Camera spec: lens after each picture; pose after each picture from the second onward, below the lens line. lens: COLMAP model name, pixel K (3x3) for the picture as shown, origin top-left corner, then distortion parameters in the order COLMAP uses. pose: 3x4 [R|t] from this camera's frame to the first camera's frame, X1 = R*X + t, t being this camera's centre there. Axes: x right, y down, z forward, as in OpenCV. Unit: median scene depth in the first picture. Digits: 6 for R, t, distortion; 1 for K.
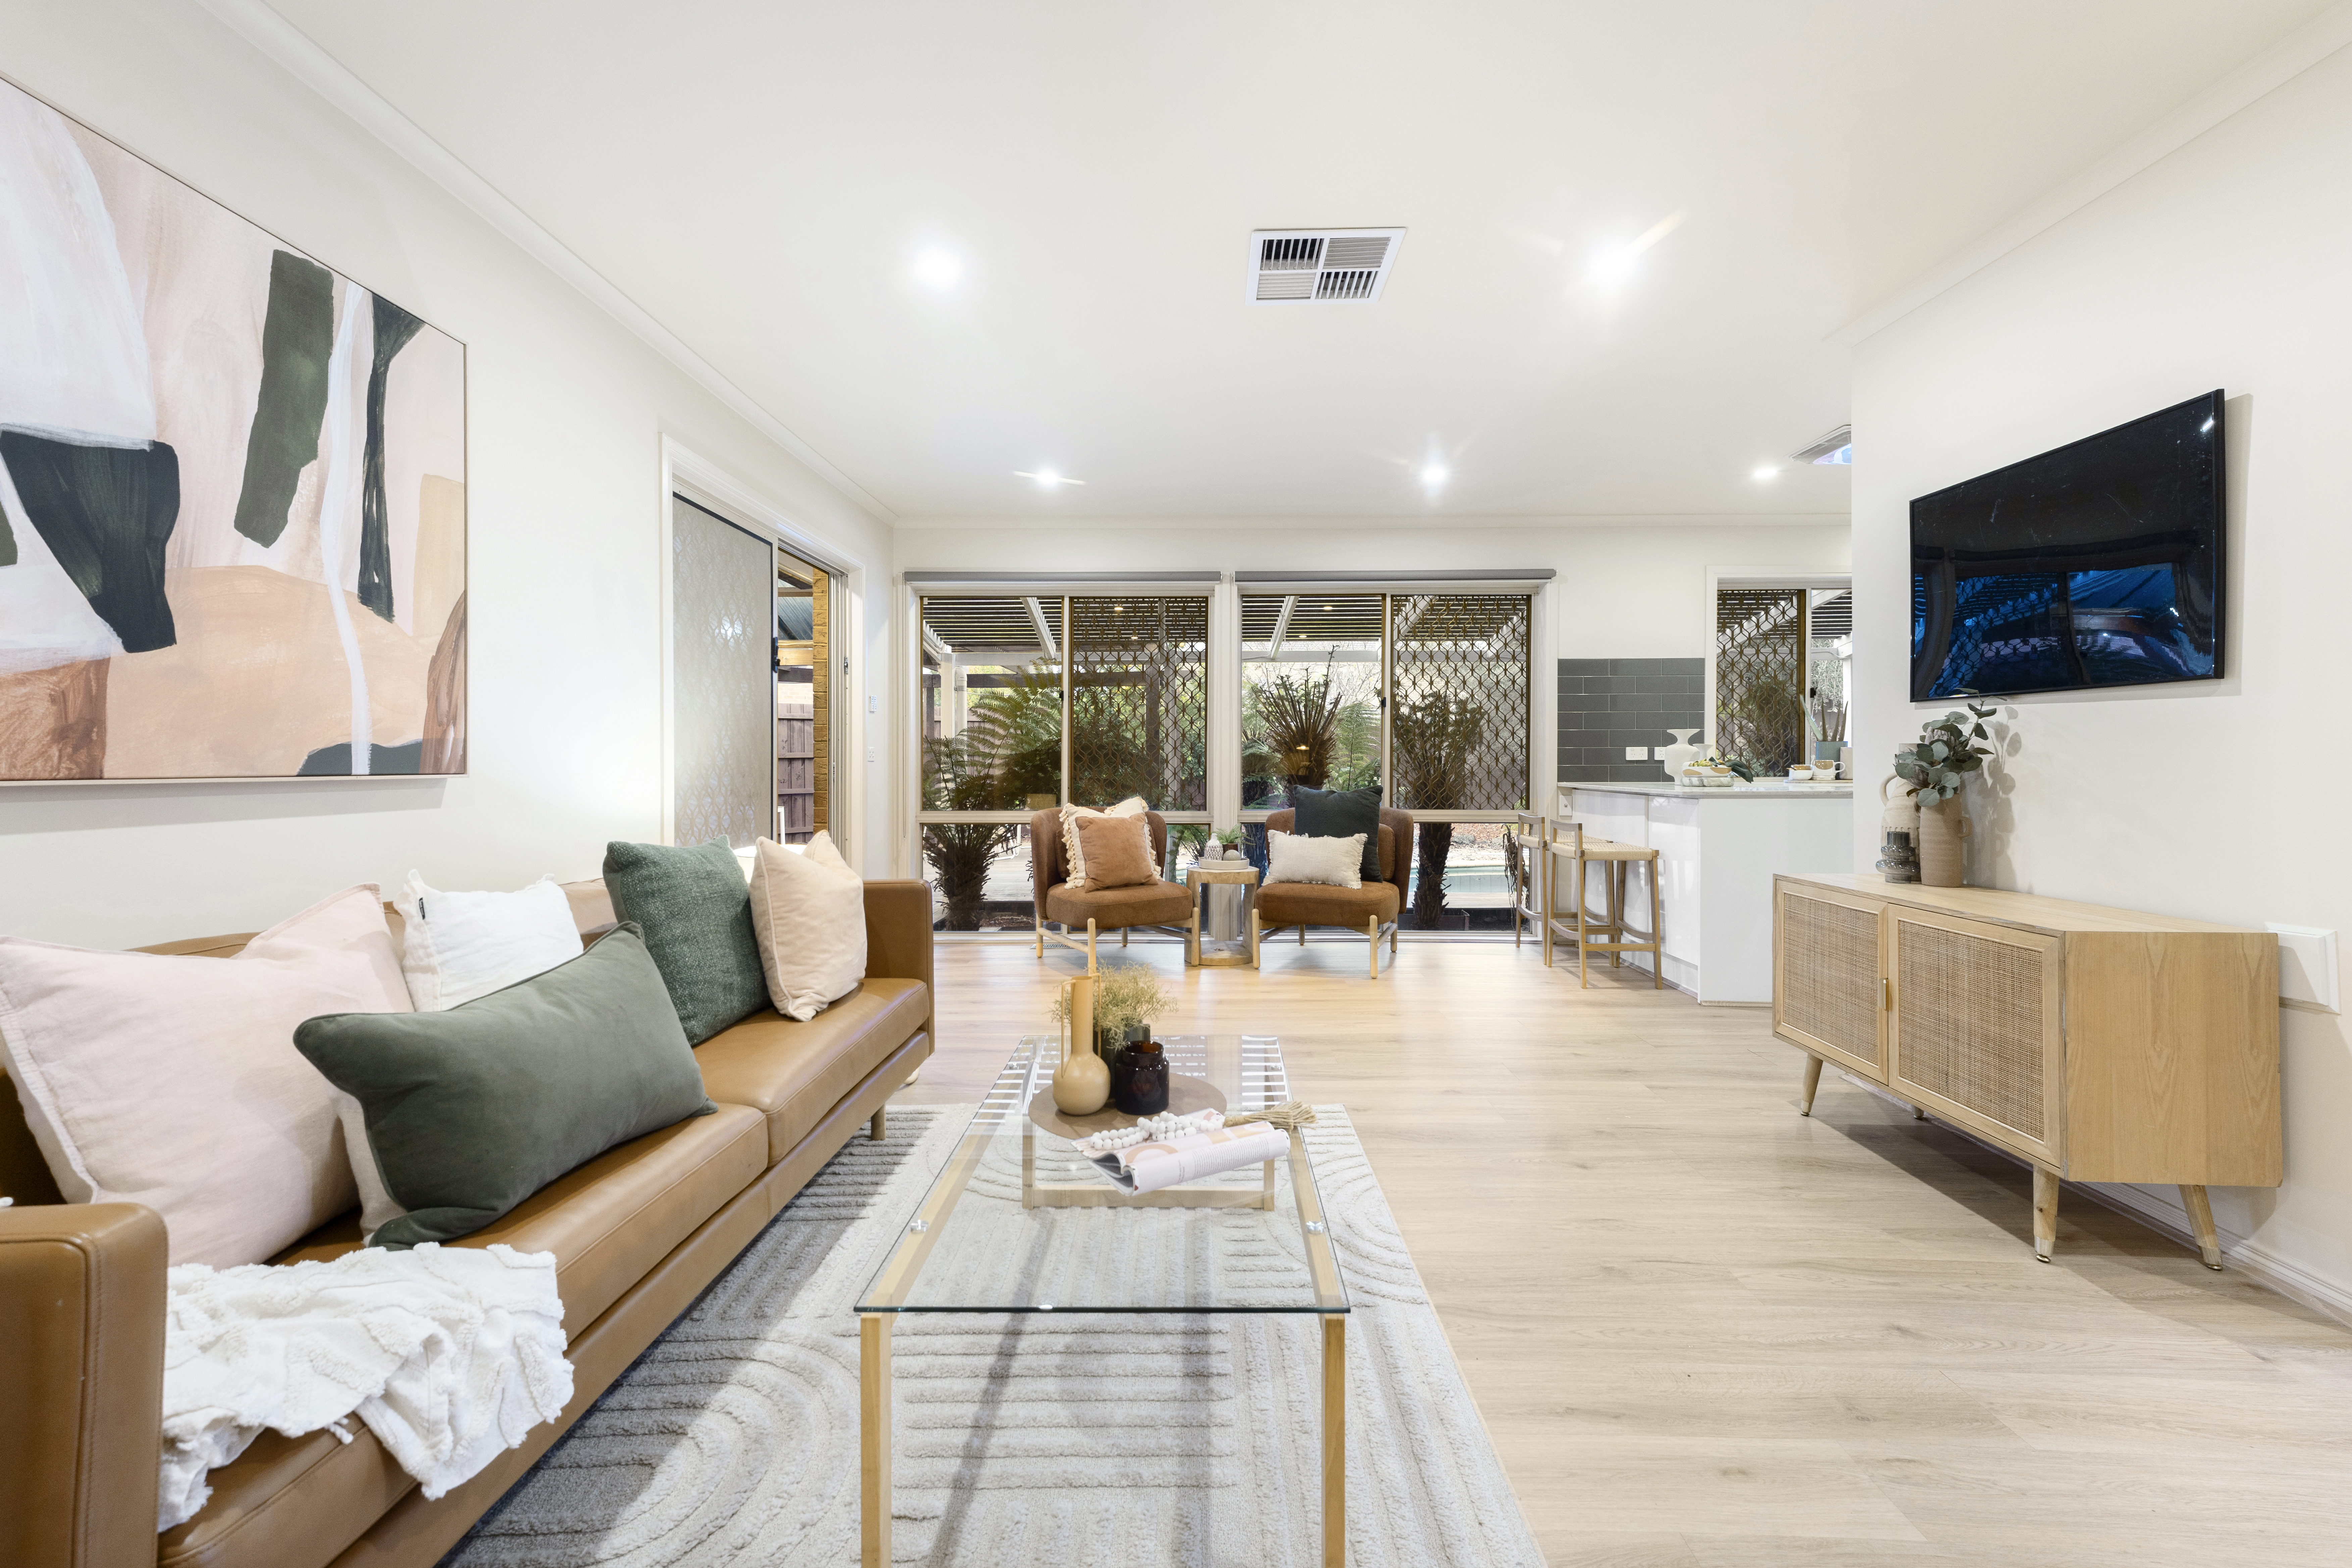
lens RADIAL K [[935.3, 0, 1185.6], [0, 935.3, 778.9], [0, 0, 1]] dist [0.017397, 0.002017]
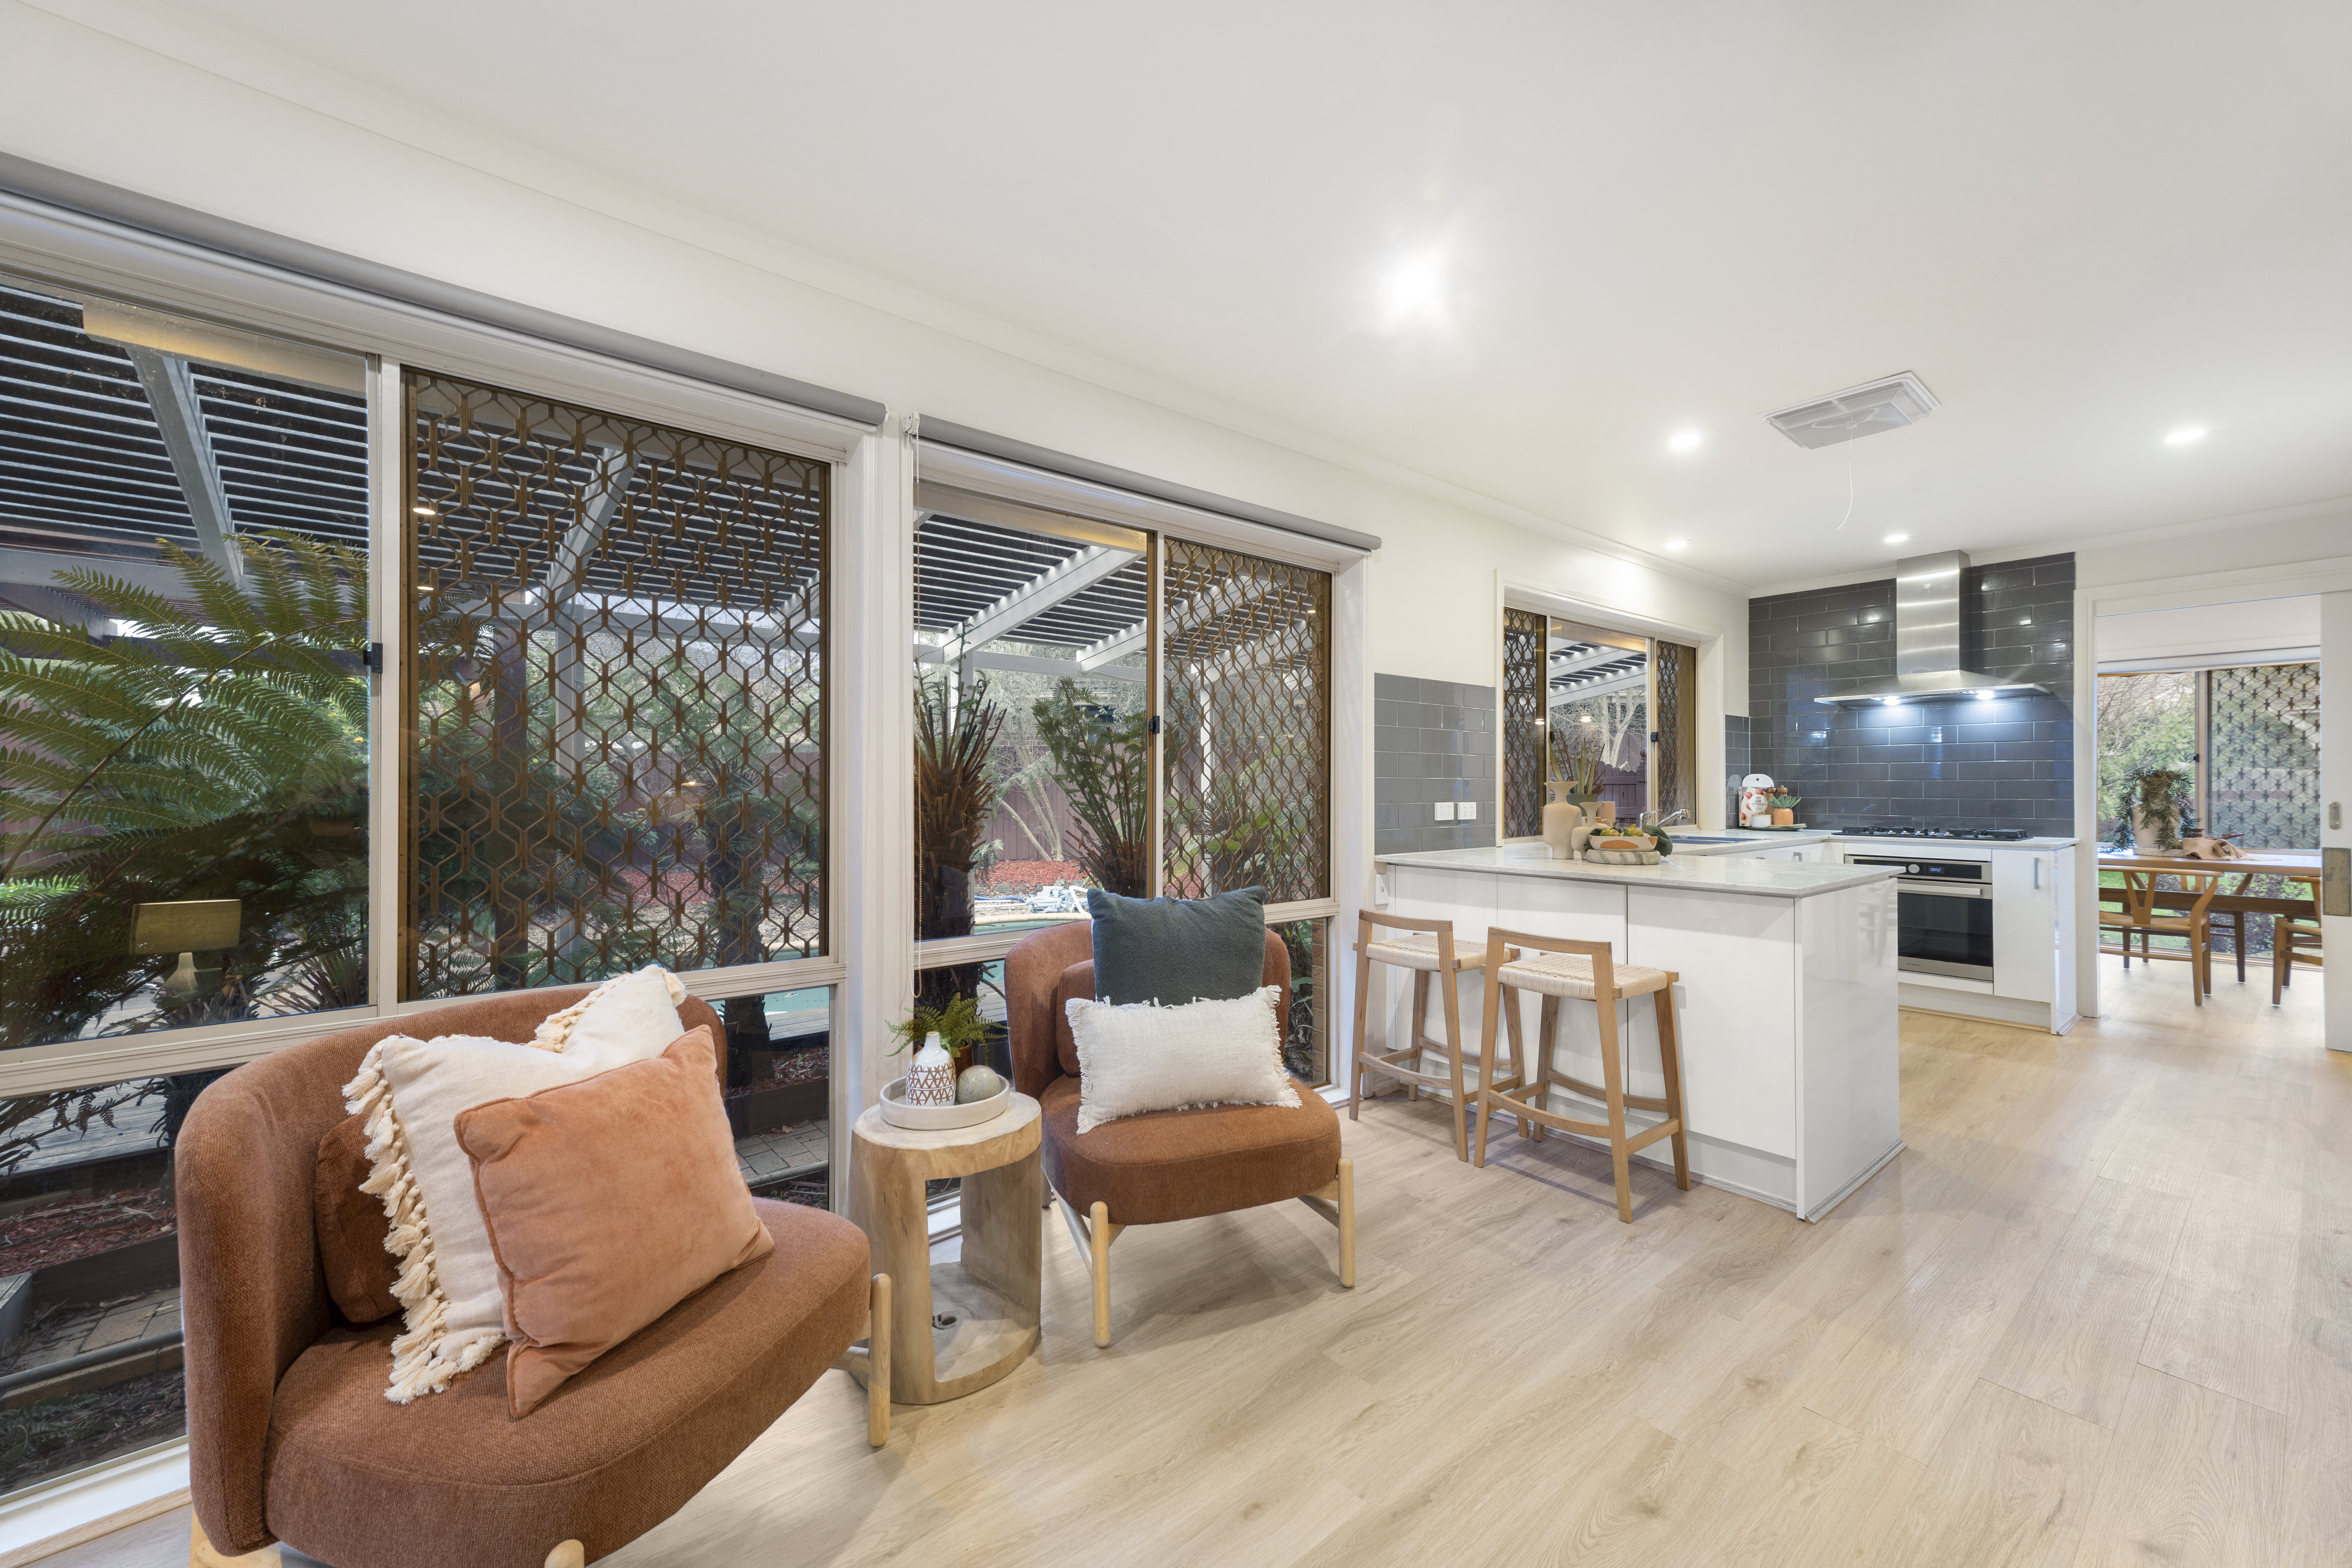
lens RADIAL K [[935.4, 0, 1205.2], [0, 935.4, 788.4], [0, 0, 1]] dist [0.017397, 0.002017]
pose [[0.764717, 0.003903, 0.644355, -0.138602], [0.012237, 0.999713, -0.020579, -0.035202], [-0.644251, 0.023622, 0.764450, 0.623198]]
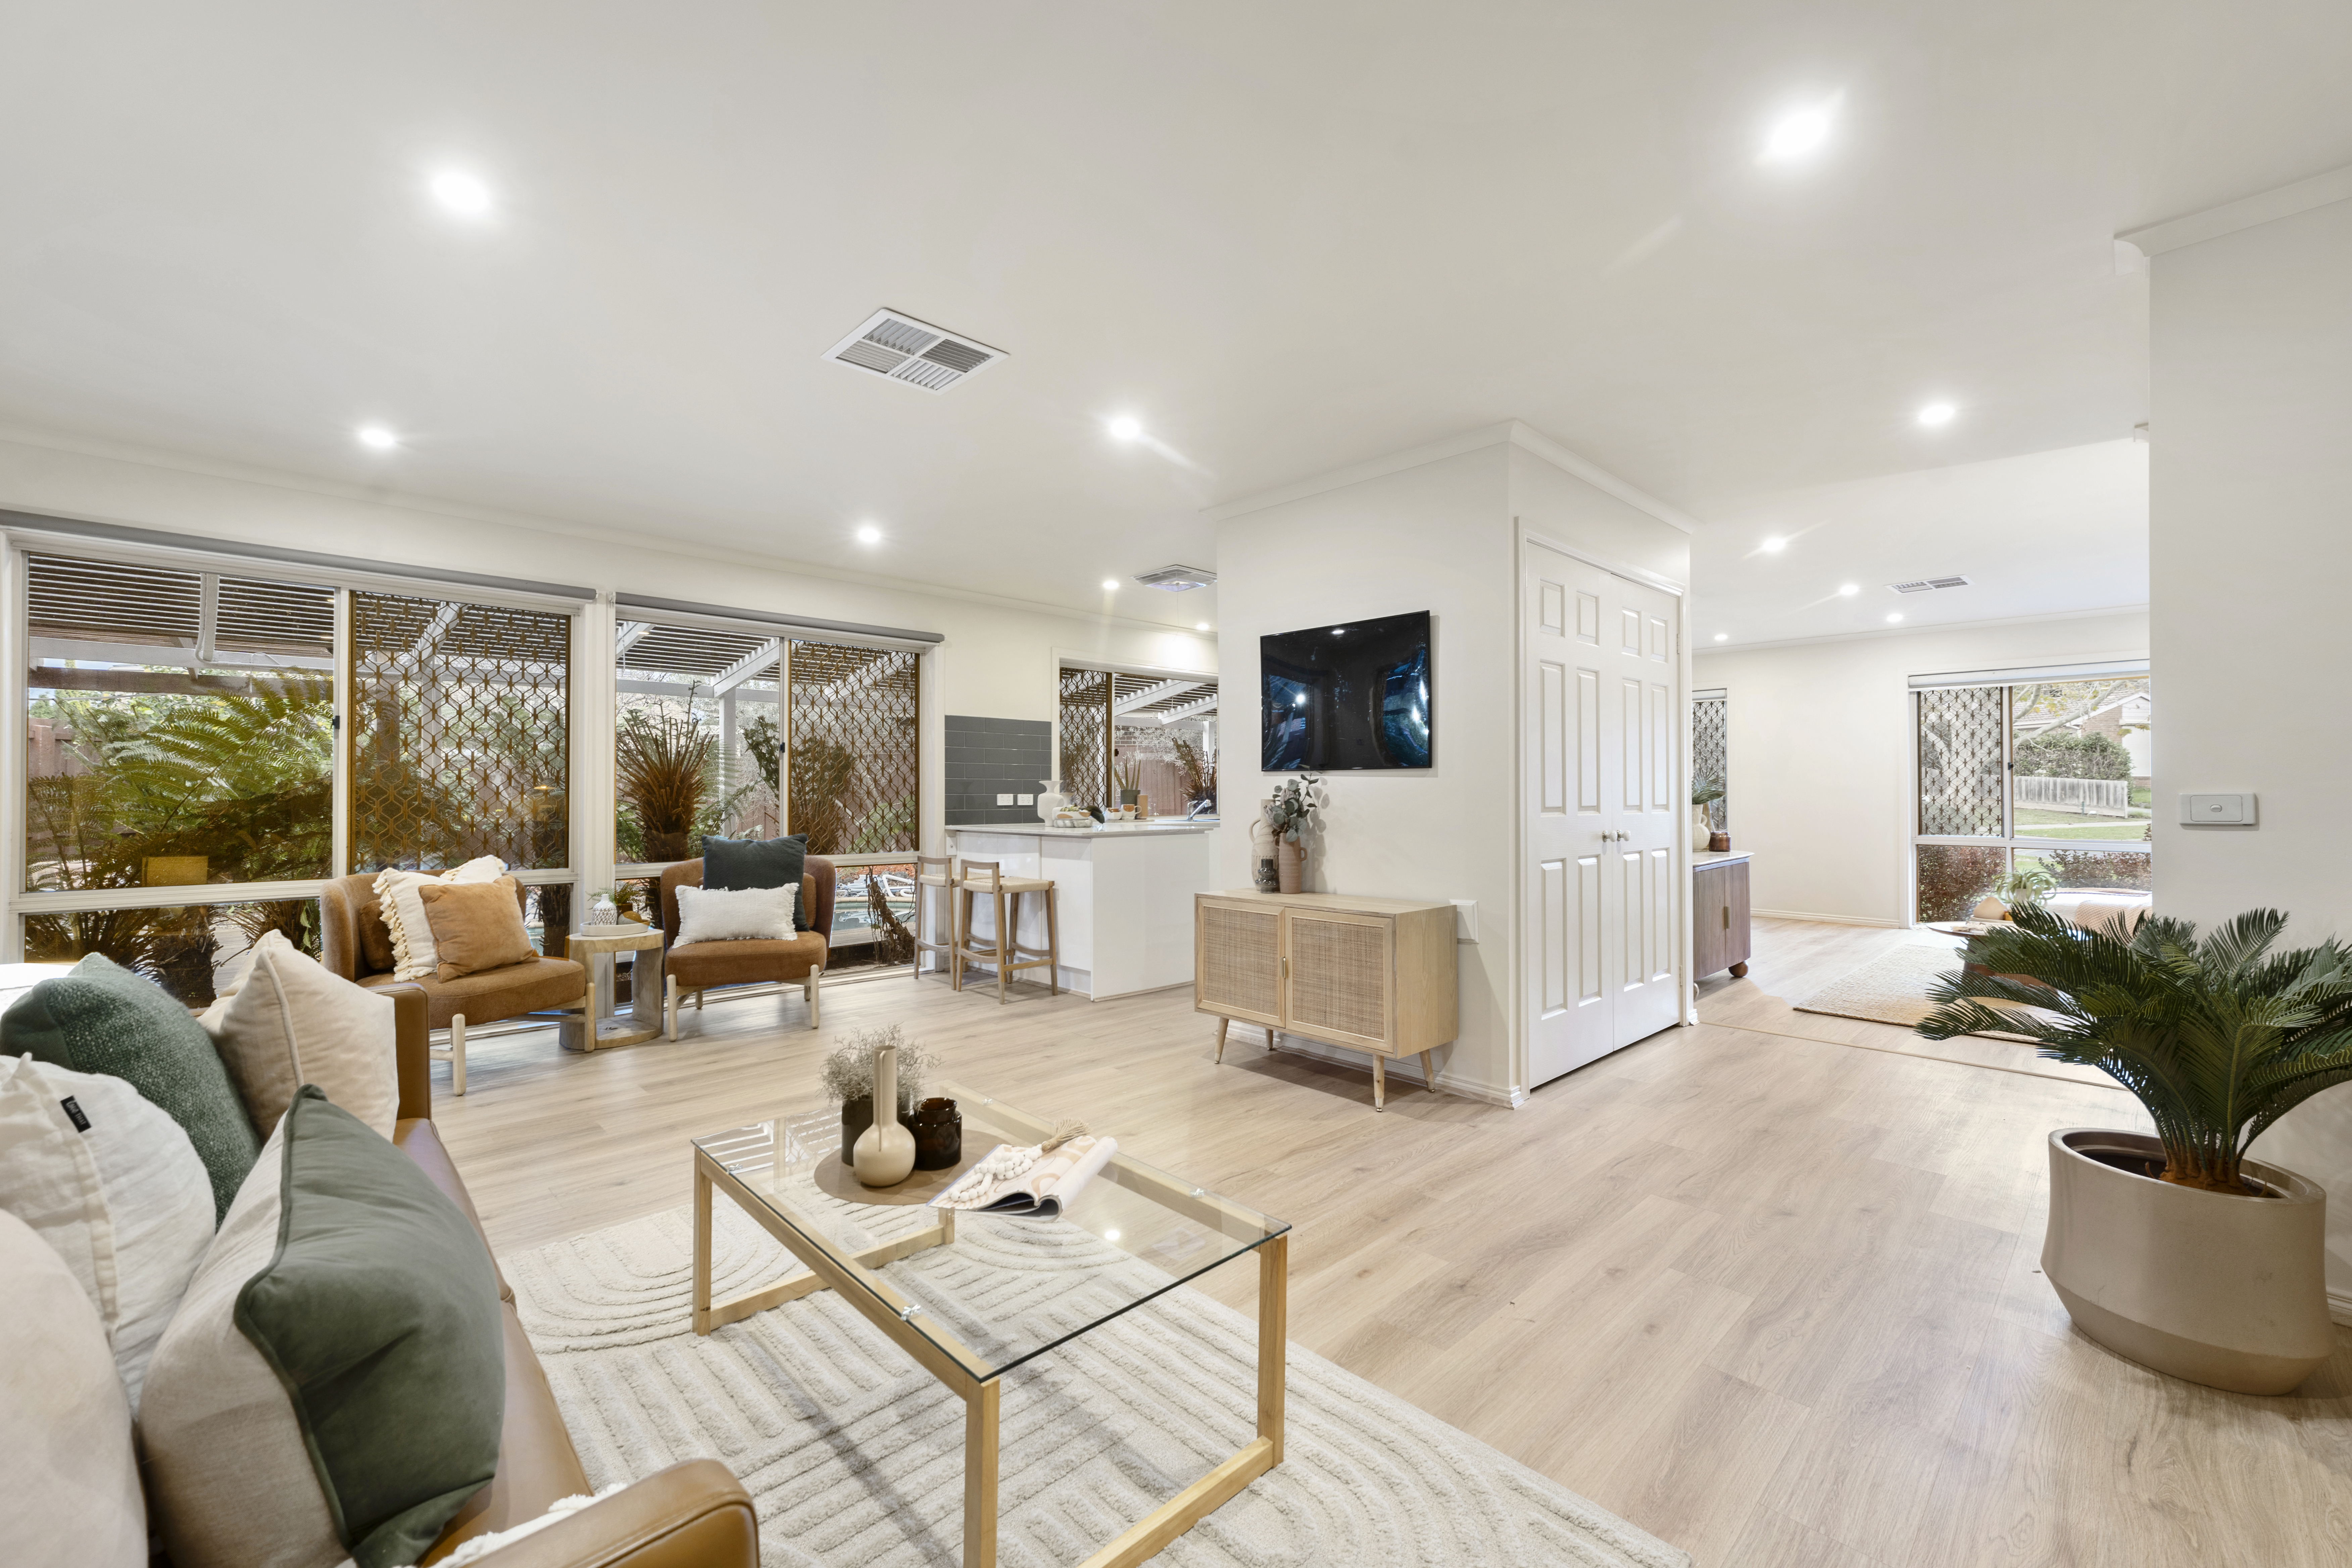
lens RADIAL K [[935.4, 0, 1167.3], [0, 935.4, 797.5], [0, 0, 1]] dist [0.017397, 0.002017]
pose [[0.722169, -0.000657, 0.691716, -0.197443], [0.013495, 0.999823, -0.013140, -0.012264], [-0.691585, 0.018824, 0.722050, 0.021048]]
